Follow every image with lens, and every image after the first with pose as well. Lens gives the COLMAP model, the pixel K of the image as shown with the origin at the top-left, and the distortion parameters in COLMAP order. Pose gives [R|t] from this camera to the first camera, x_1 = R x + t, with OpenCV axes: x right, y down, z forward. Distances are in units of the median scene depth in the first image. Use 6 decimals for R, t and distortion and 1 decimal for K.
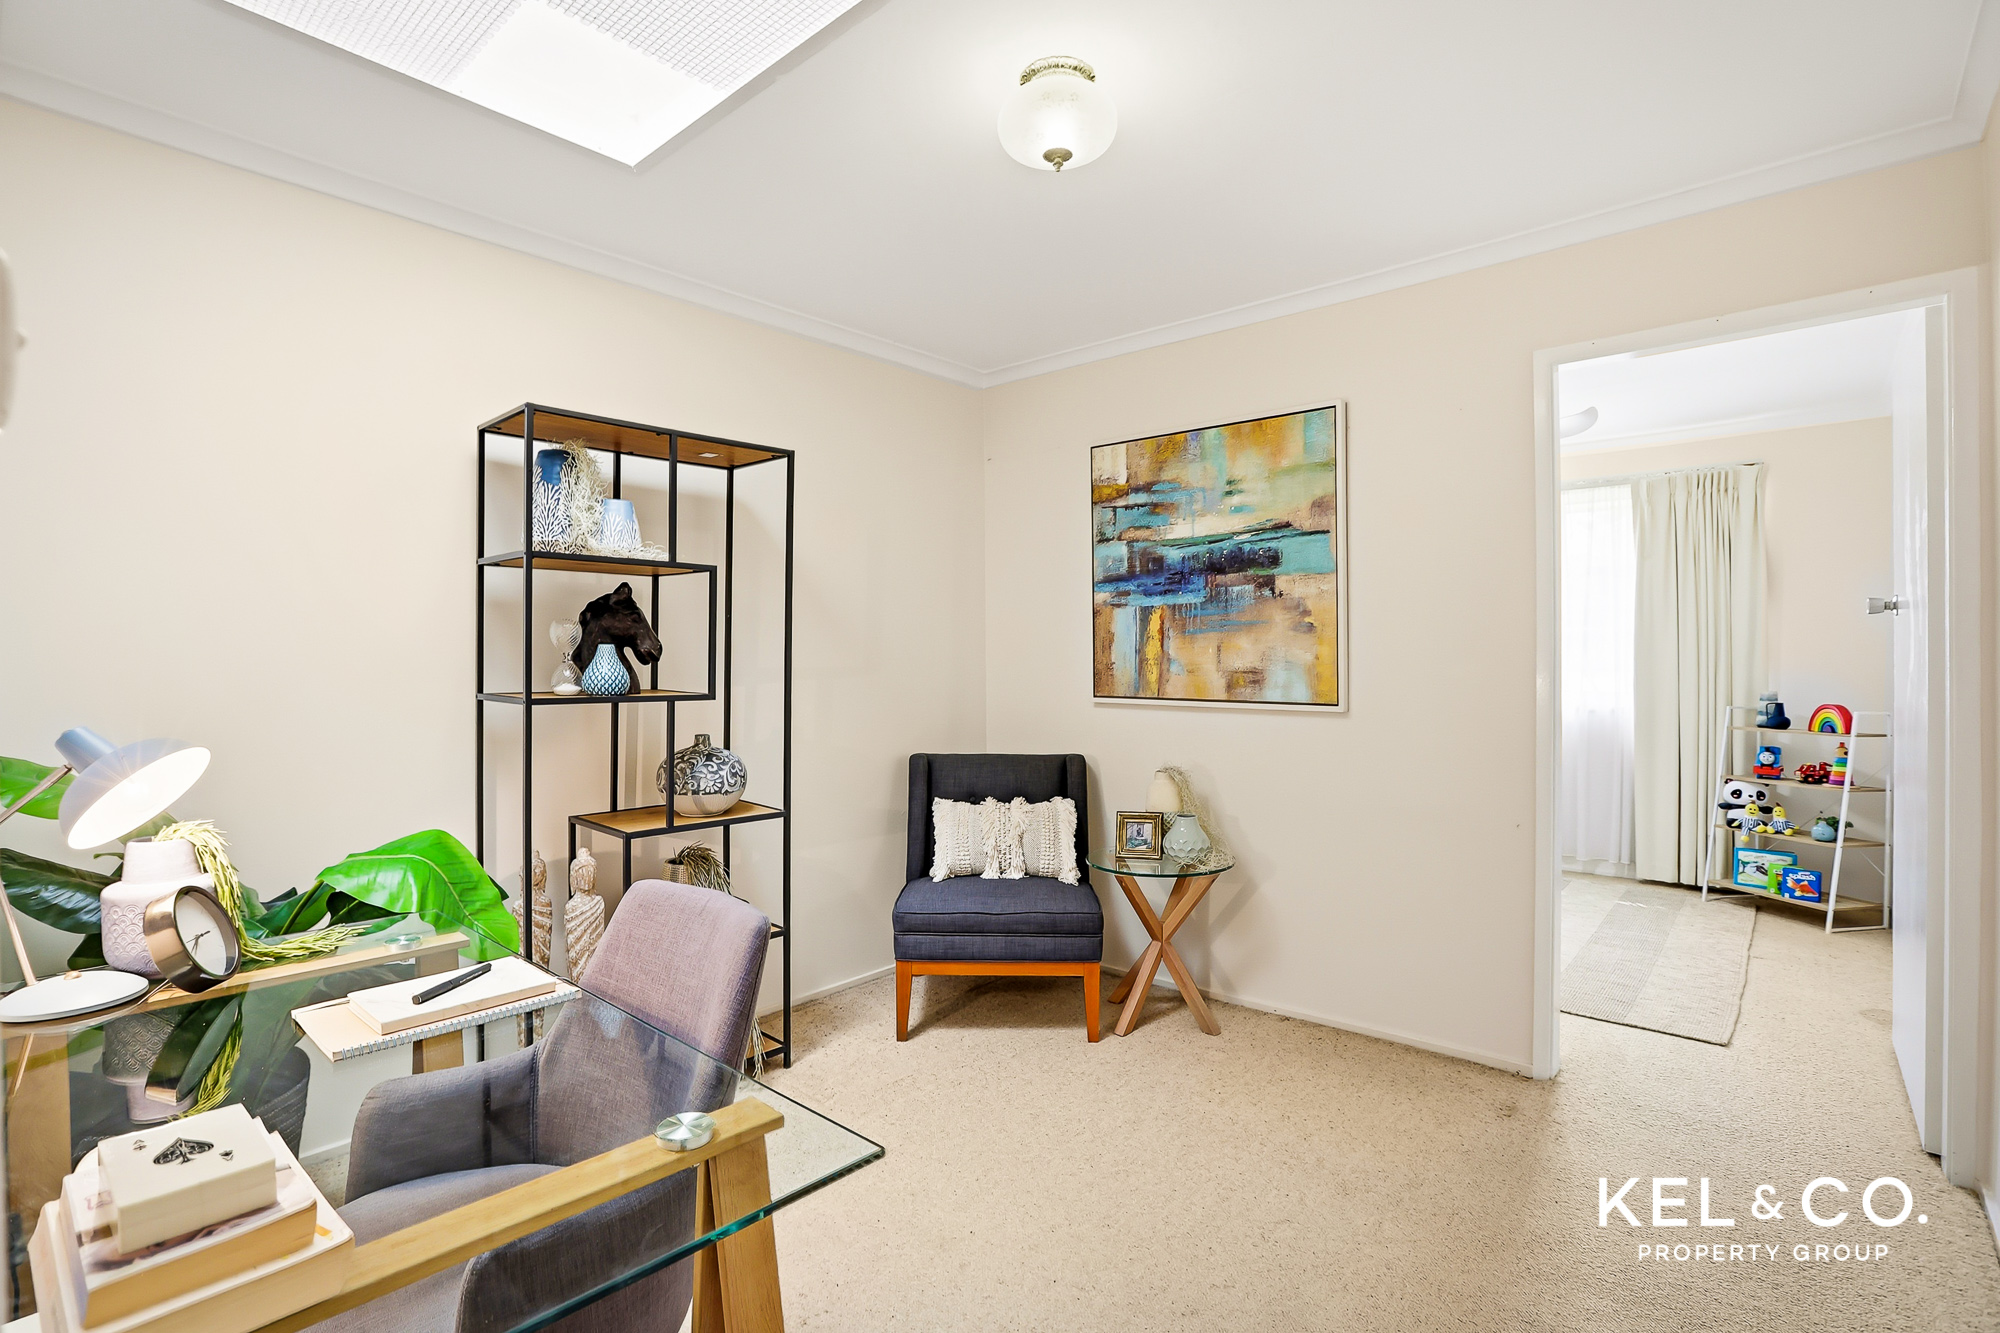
lens RADIAL K [[938.6, 0, 1000.0], [0, 938.6, 666.5], [0, 0, 1]] dist [-0.001959, -0.022102]
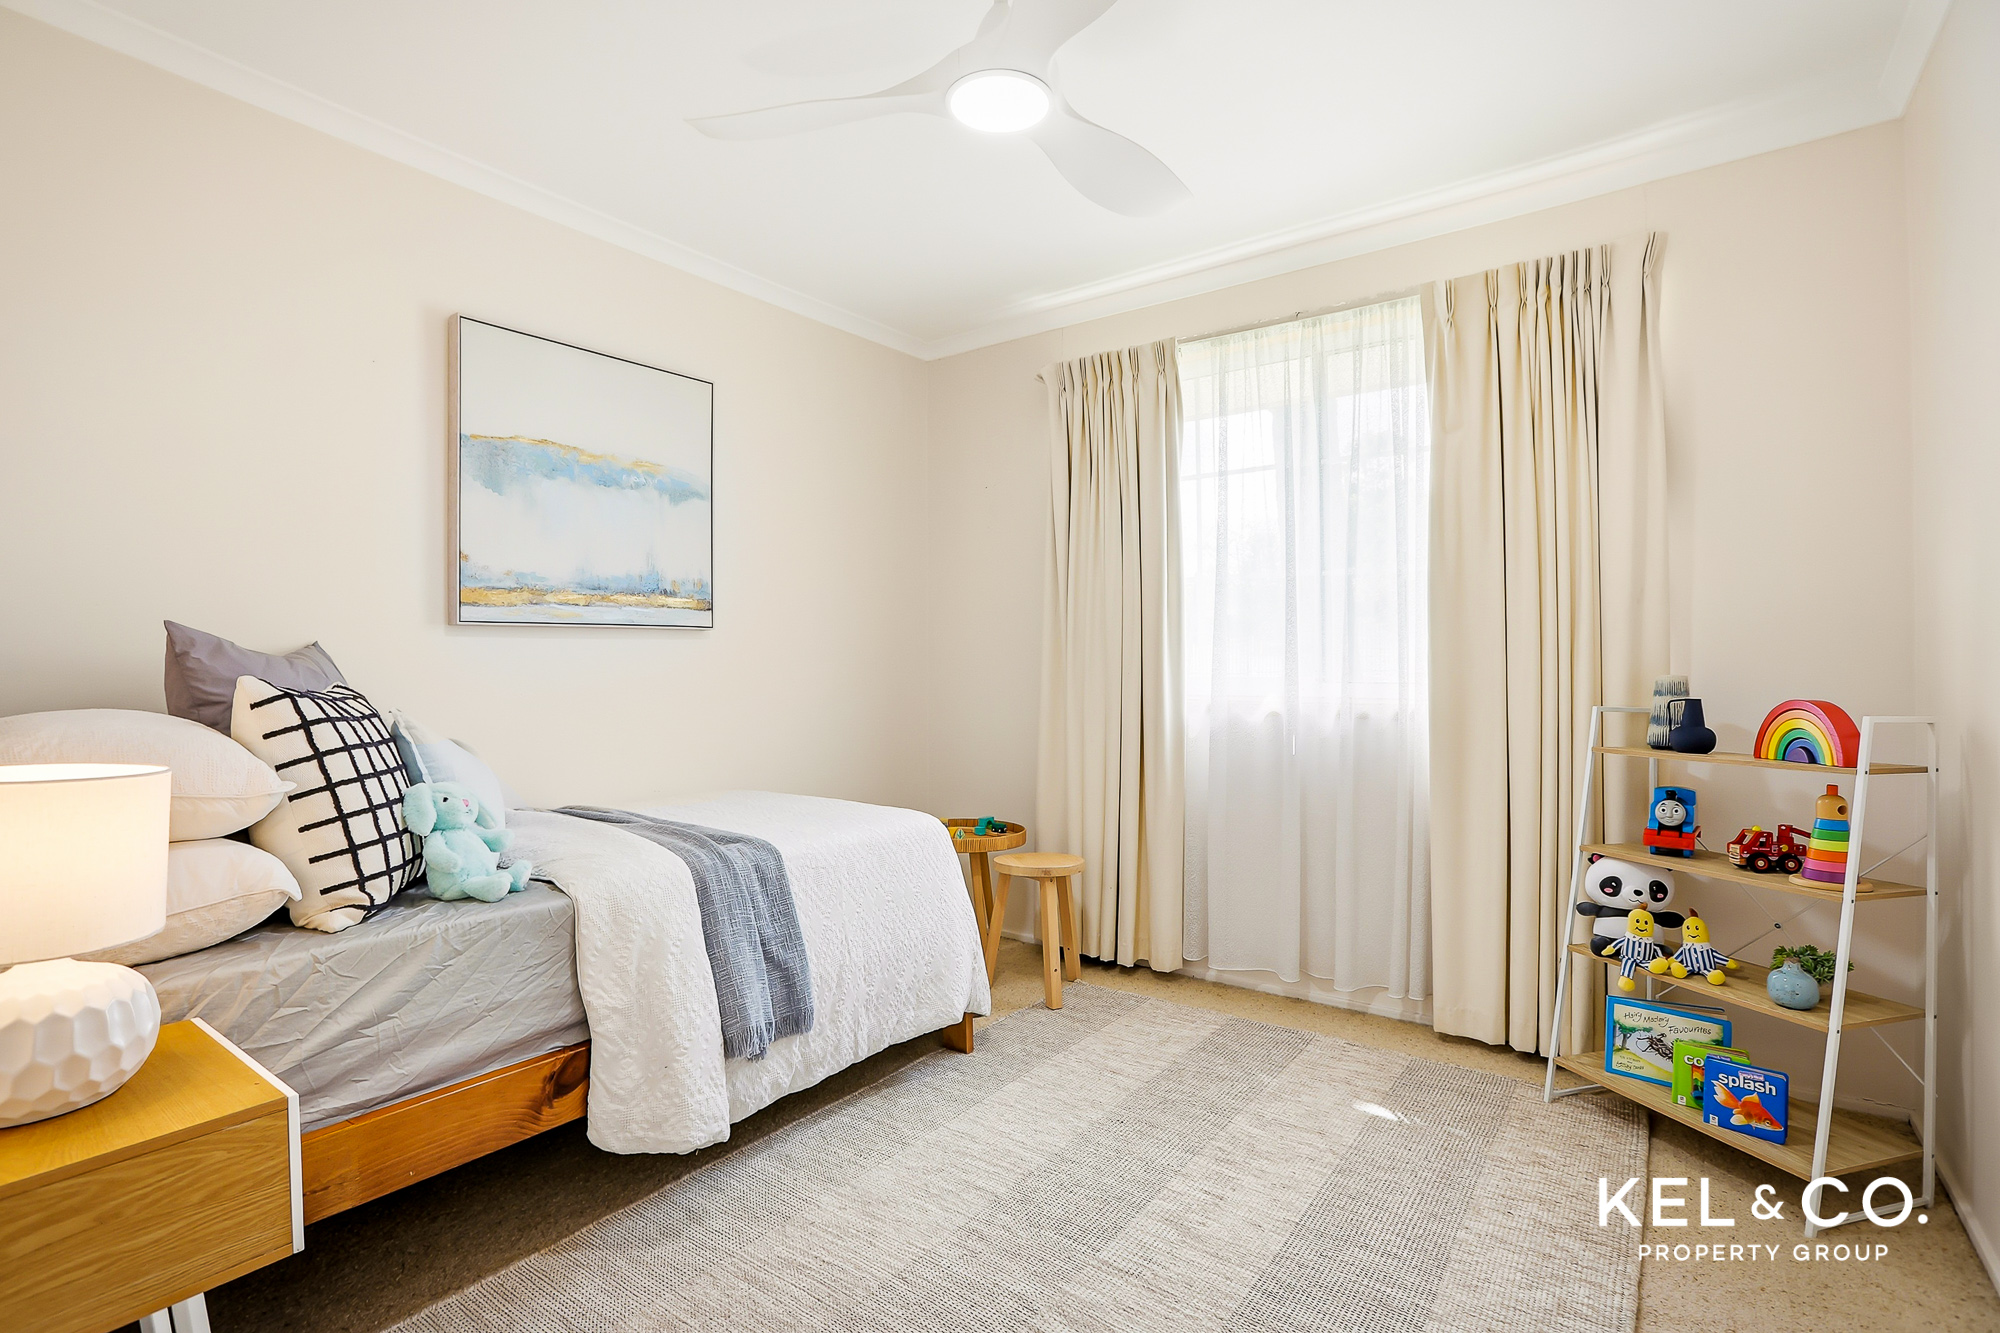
lens RADIAL K [[944.6, 0, 1000.0], [0, 944.6, 666.5], [0, 0, 1]] dist [-0.034518, -0.000576]
pose [[0.996312, 0.001933, 0.085783, 0.436540], [-0.001237, 0.999966, -0.008167, 0.026553], [-0.085795, 0.008031, 0.996280, 0.547126]]
